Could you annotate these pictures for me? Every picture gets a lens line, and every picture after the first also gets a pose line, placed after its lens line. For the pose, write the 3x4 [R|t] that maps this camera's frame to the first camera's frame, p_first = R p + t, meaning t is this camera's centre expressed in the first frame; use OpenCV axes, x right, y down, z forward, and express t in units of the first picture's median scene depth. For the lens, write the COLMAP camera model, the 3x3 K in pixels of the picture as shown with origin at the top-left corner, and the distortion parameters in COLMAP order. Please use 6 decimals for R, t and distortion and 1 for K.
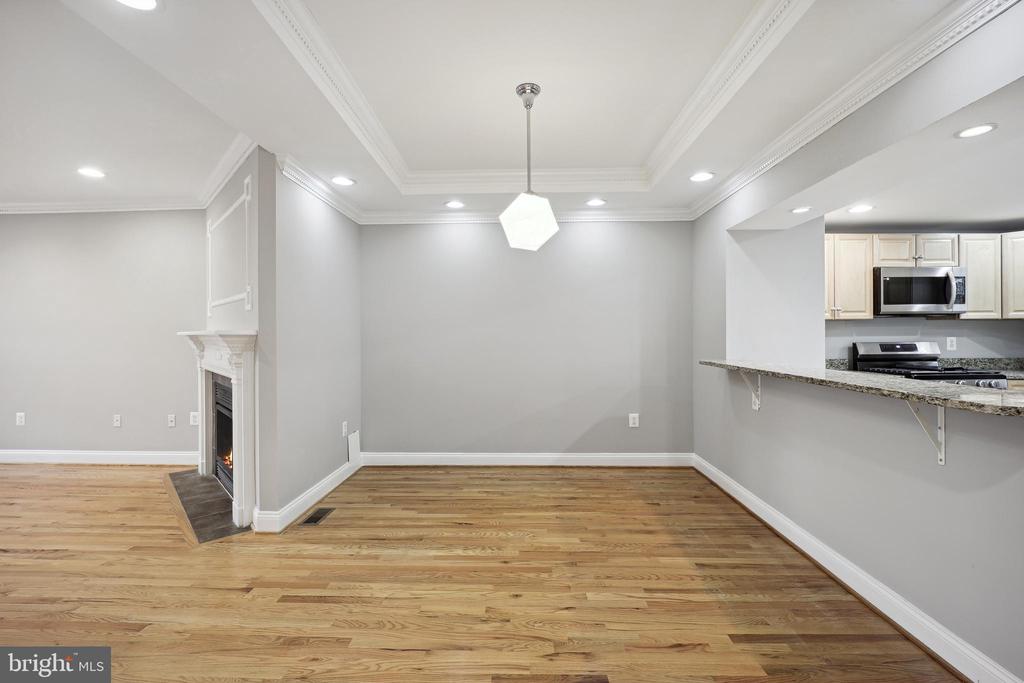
lens RADIAL K [[428.9, 0, 512.0], [0, 428.9, 341.5], [0, 0, 1]] dist [0.003068, -0.000502]
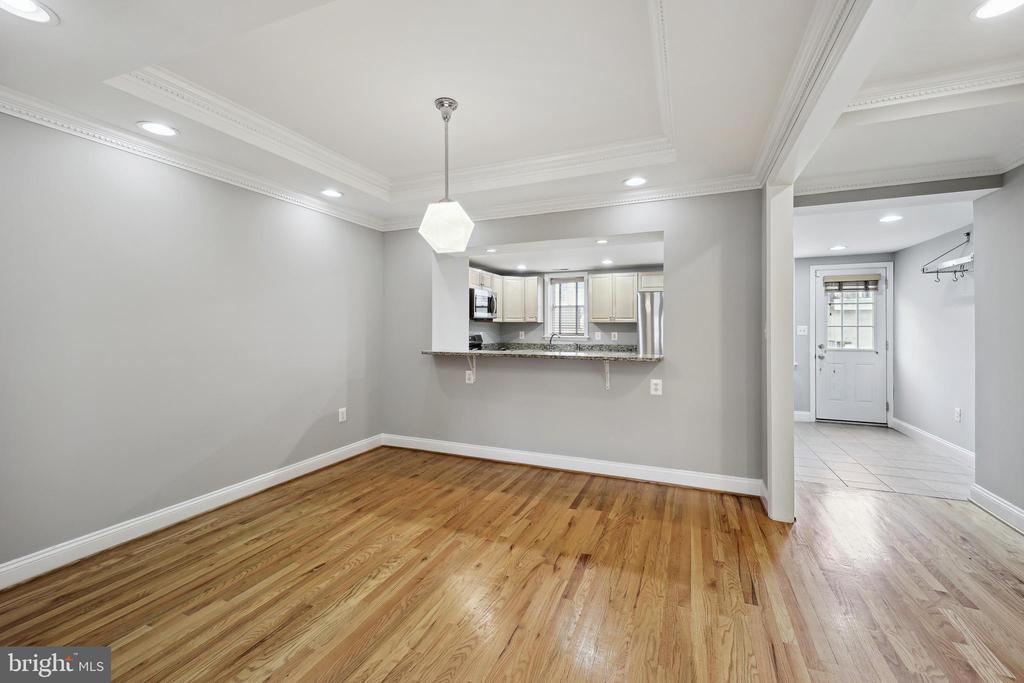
lens RADIAL K [[422.1, 0, 510.8], [0, 422.1, 330.3], [0, 0, 1]] dist [0.019683, -0.000758]
pose [[0.369576, 0.002196, 0.929198, -0.677126], [0.009943, 0.999931, -0.006318, -0.006824], [-0.929147, 0.011574, 0.369528, 0.350275]]
